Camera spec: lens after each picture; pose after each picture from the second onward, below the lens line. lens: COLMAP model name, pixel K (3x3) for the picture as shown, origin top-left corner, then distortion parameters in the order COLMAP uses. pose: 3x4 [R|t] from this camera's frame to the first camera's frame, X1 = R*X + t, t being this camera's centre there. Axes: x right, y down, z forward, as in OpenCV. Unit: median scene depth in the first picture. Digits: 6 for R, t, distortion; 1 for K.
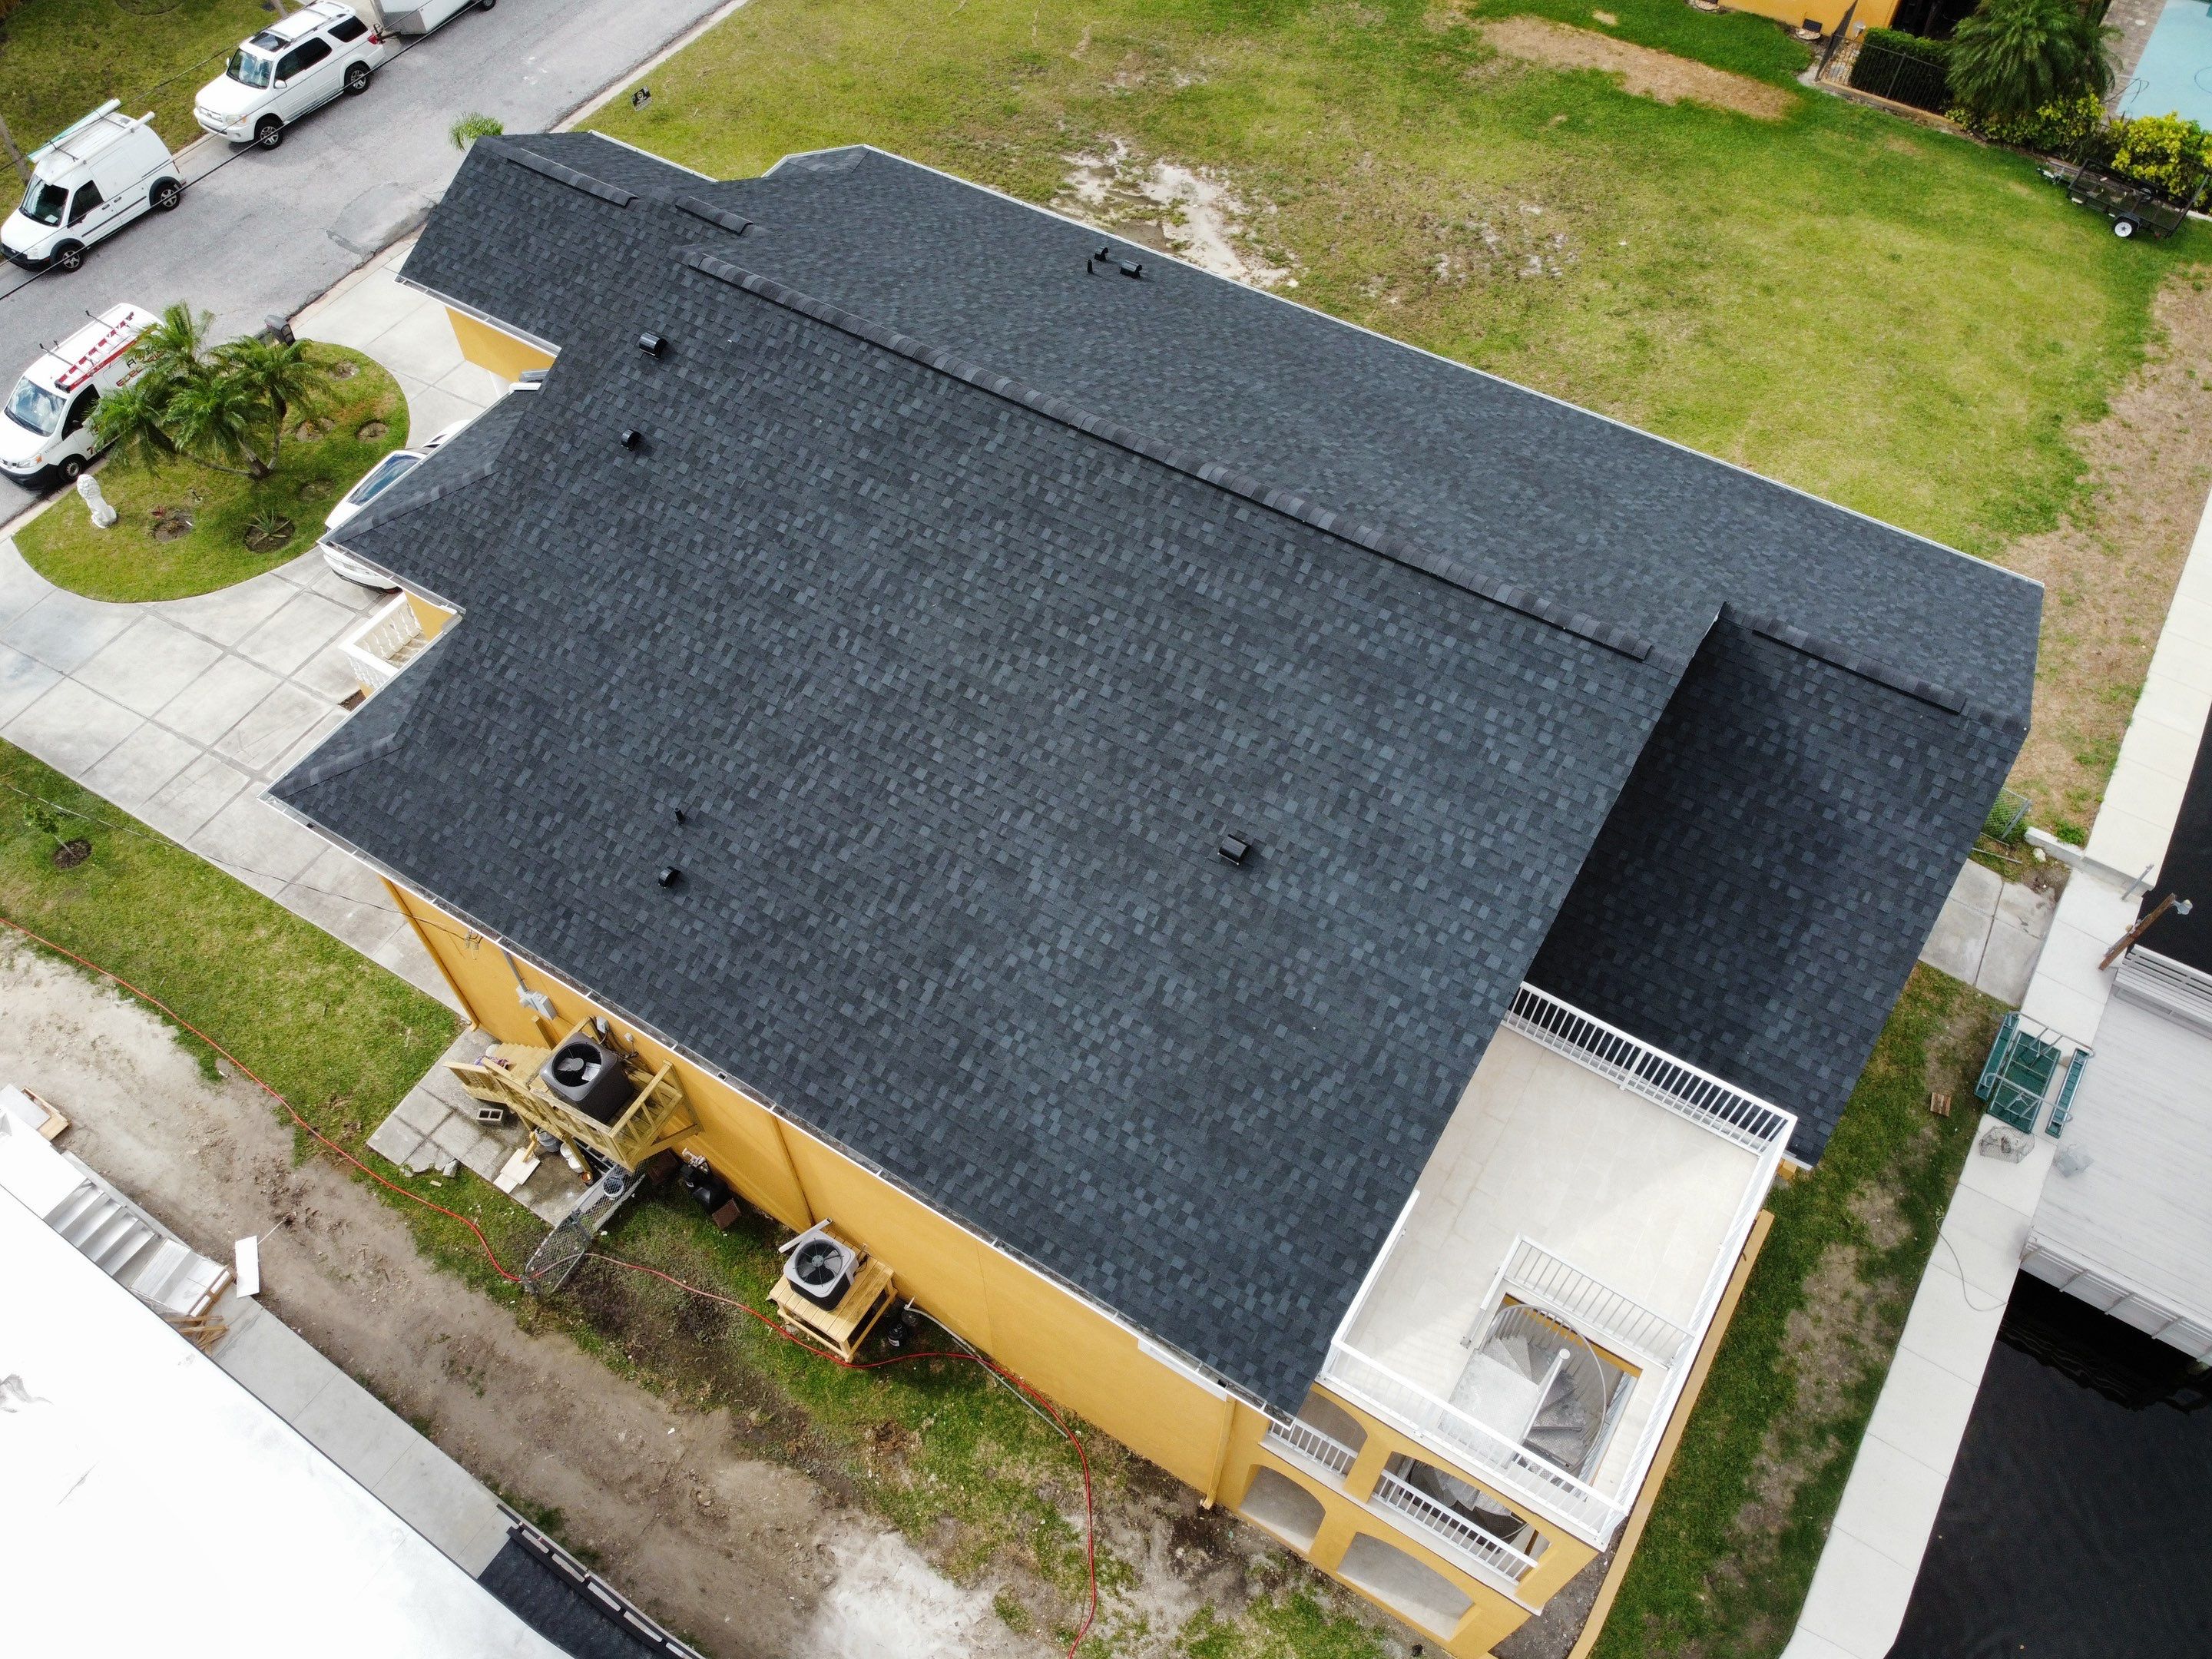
lens RADIAL K [[1654.6, 0, 1076.5], [0, 1654.6, 822.6], [0, 0, 1]] dist [0.003435, -0.003859]
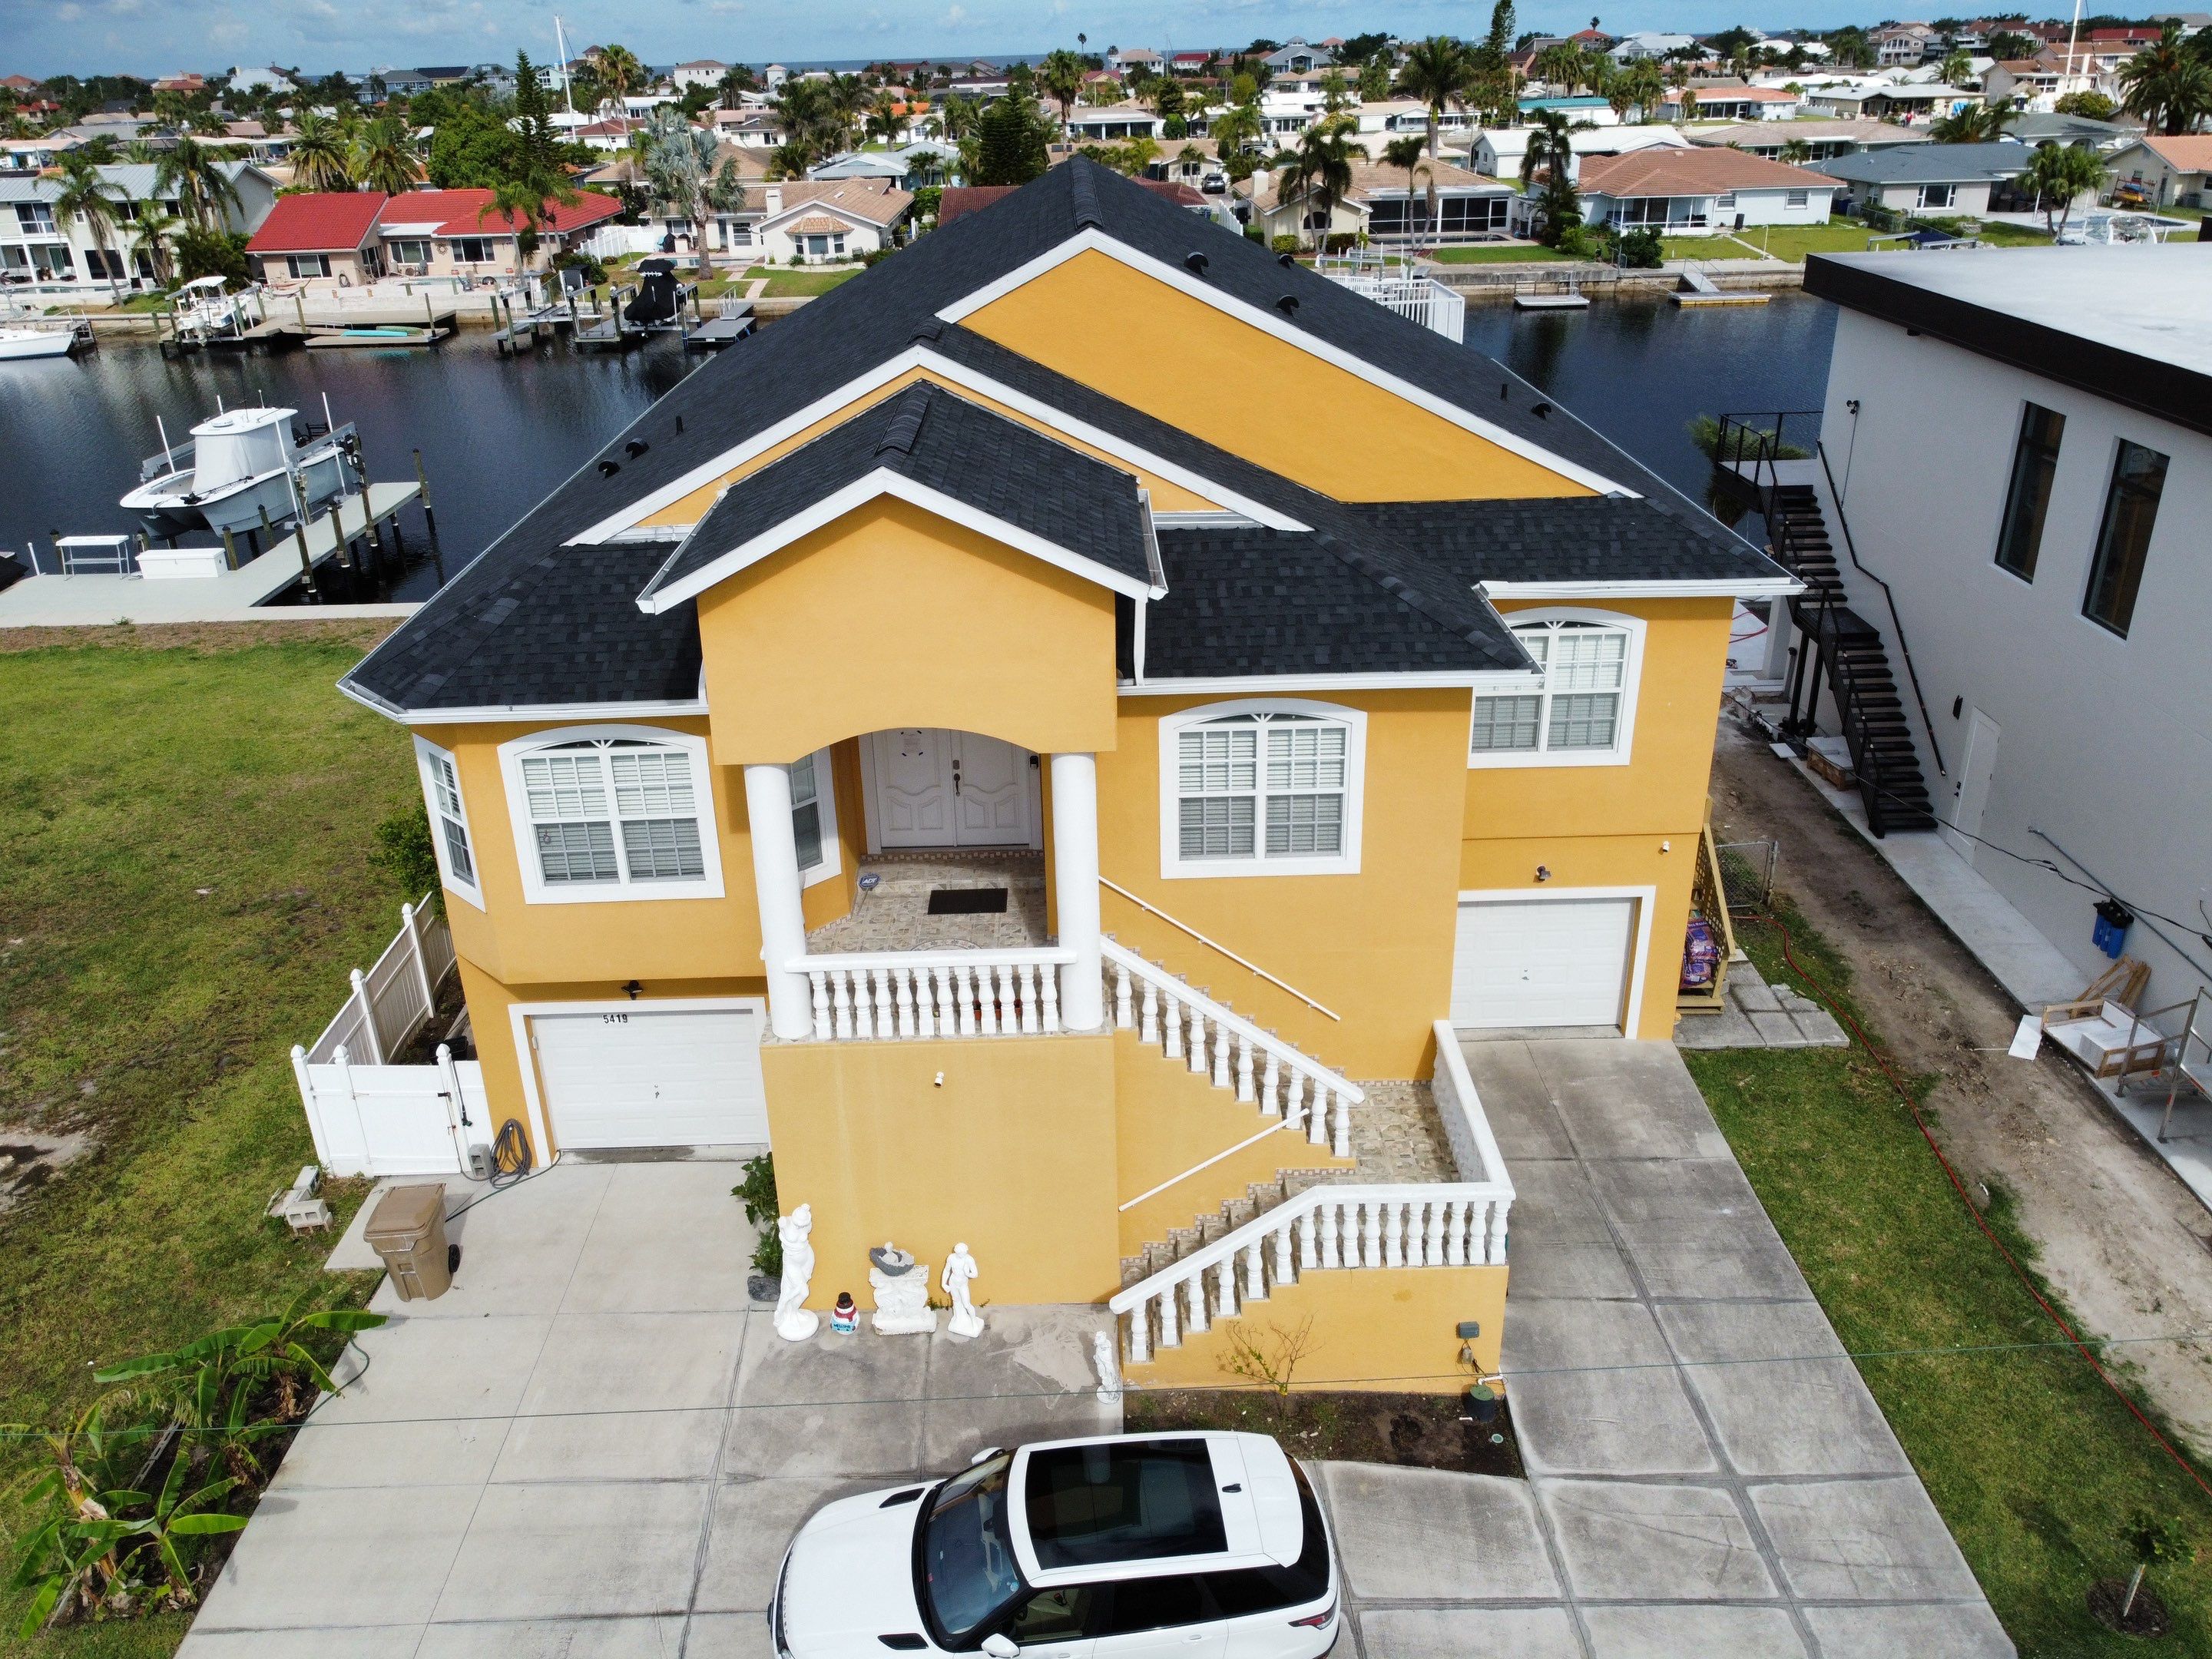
lens RADIAL K [[1668.7, 0, 1090.5], [0, 1668.7, 828.8], [0, 0, 1]] dist [0.001537, -0.003046]
pose [[-0.541989, -0.333098, 0.771553, -0.870042], [0.705311, 0.318883, 0.633127, -0.683831], [-0.456929, 0.887333, 0.062106, 1.058418]]
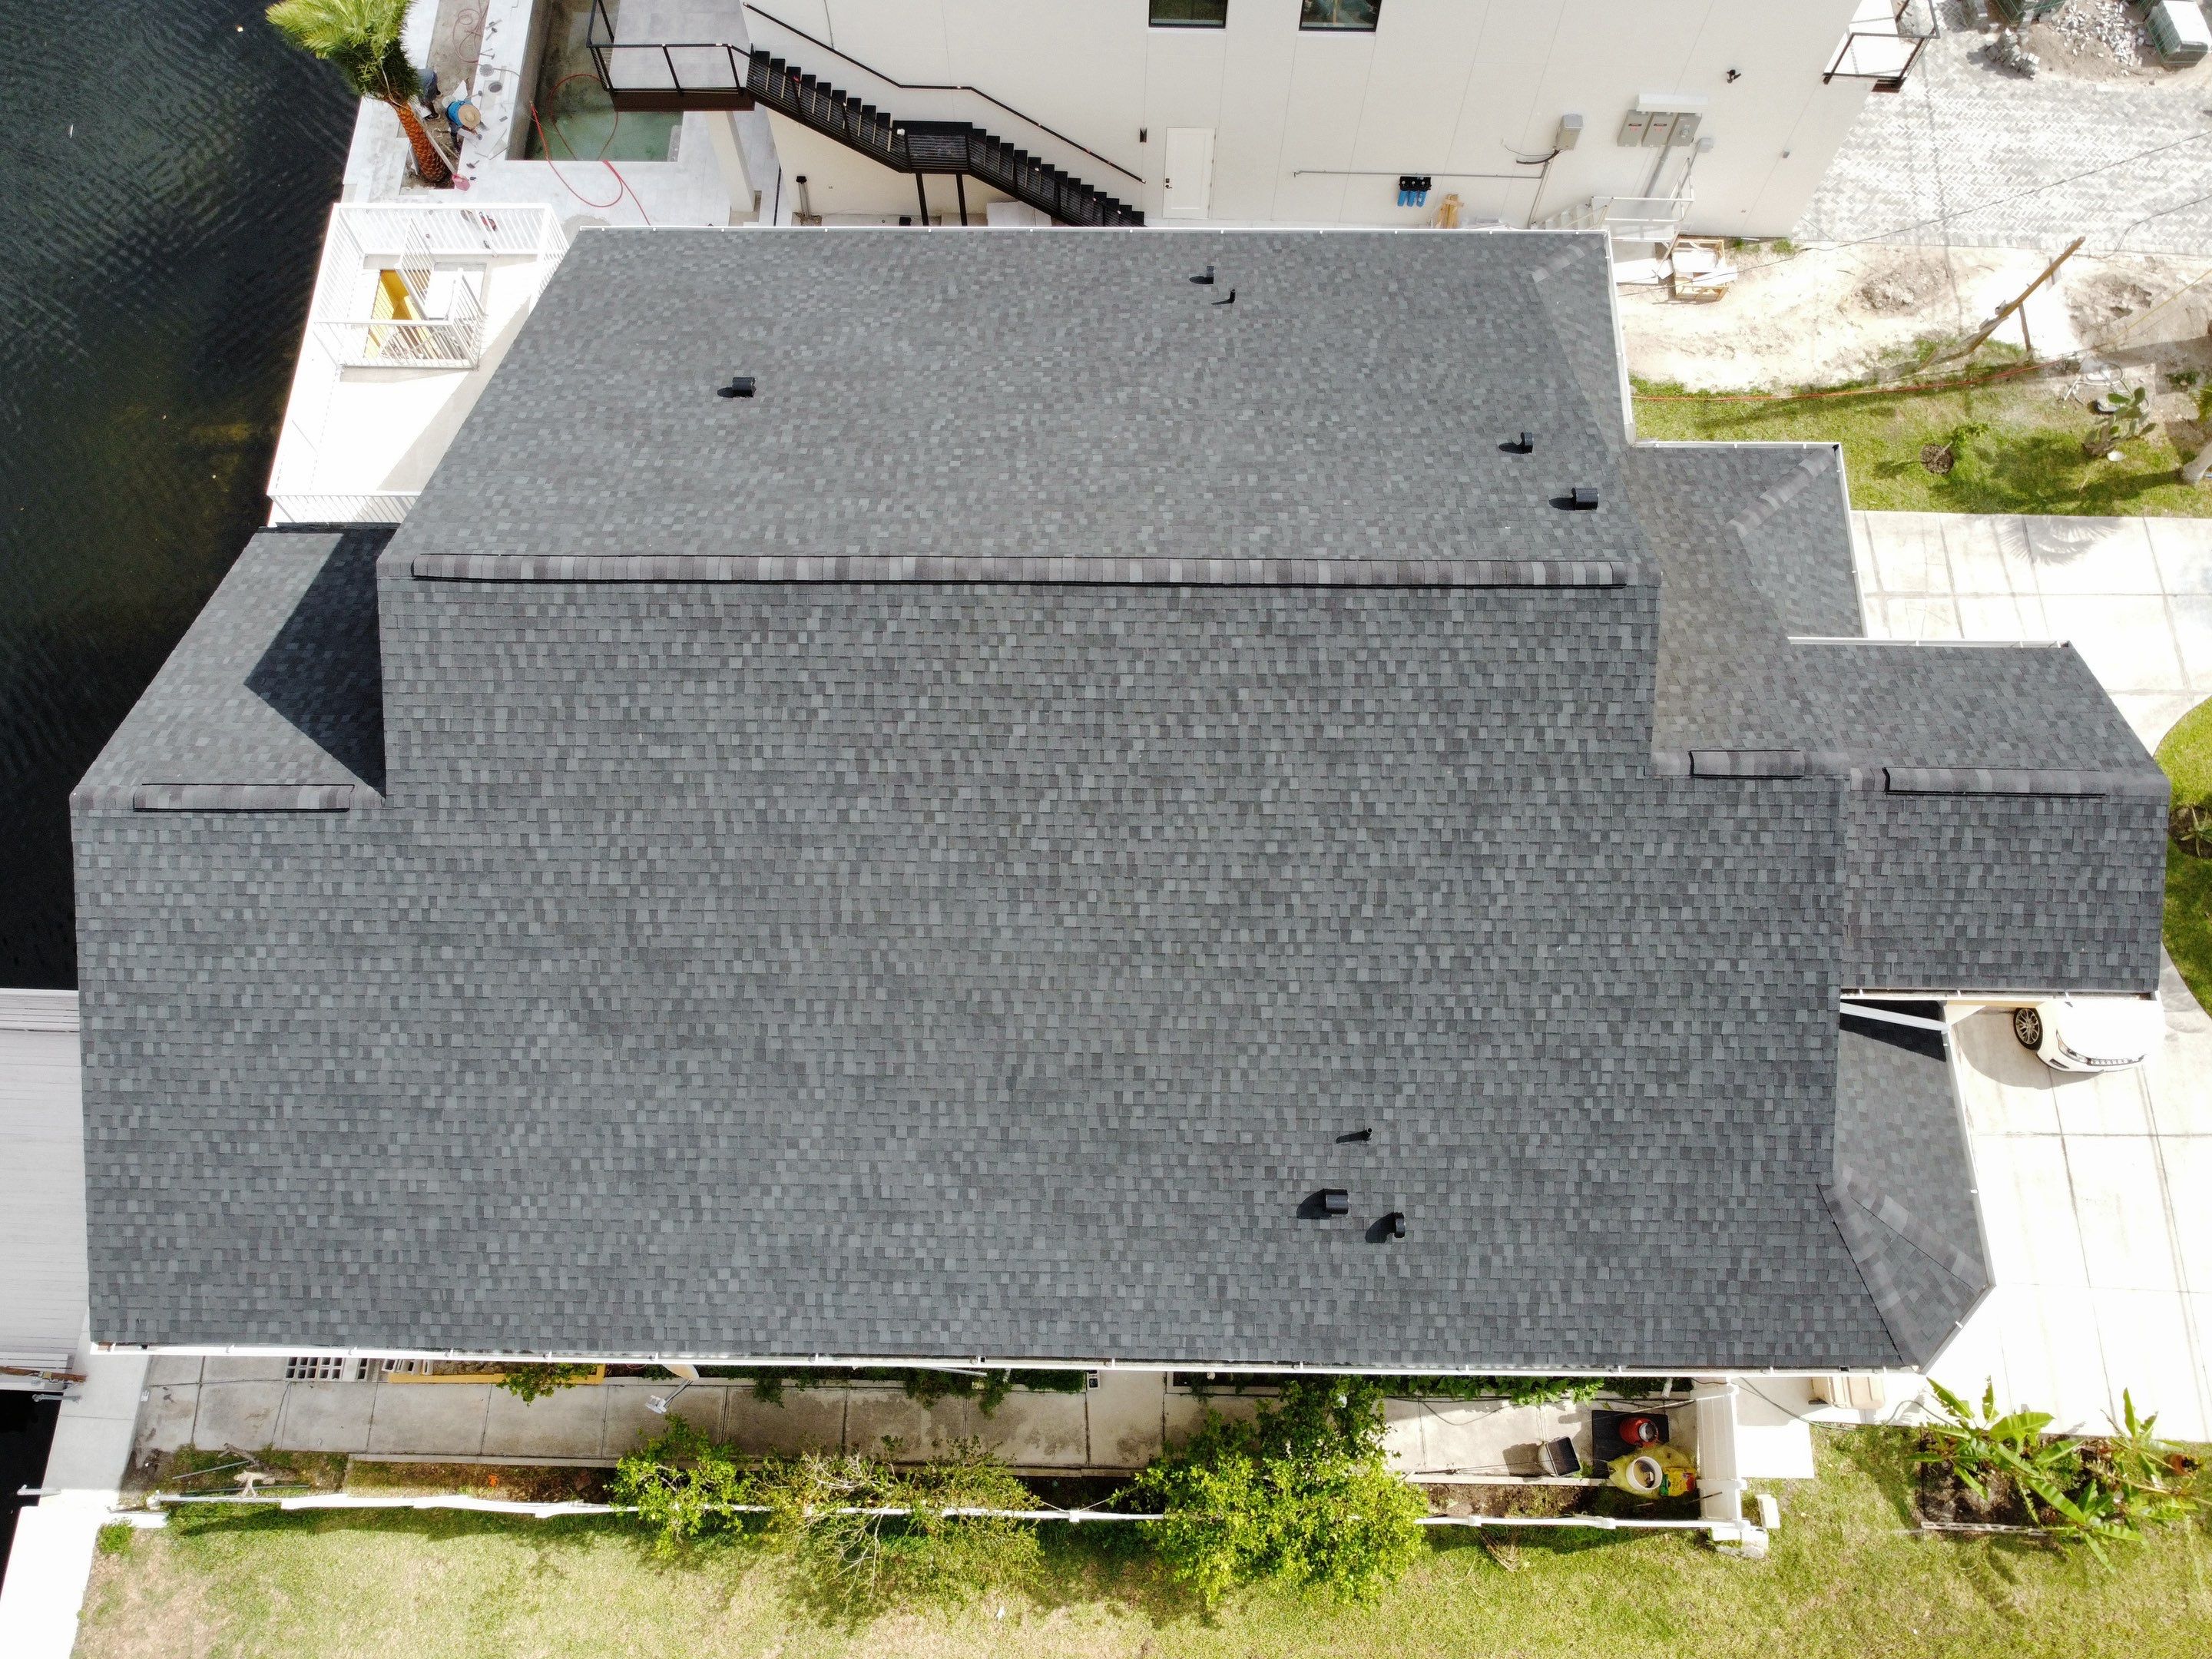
lens RADIAL K [[1660.0, 0, 1077.7], [0, 1660.0, 817.6], [0, 0, 1]] dist [-0.005514, 0.000016]
pose [[-0.854524, 0.490776, -0.170084, 0.172770], [-0.412249, -0.441629, 0.796878, -0.809654], [0.315974, 0.751068, 0.579704, 0.457654]]
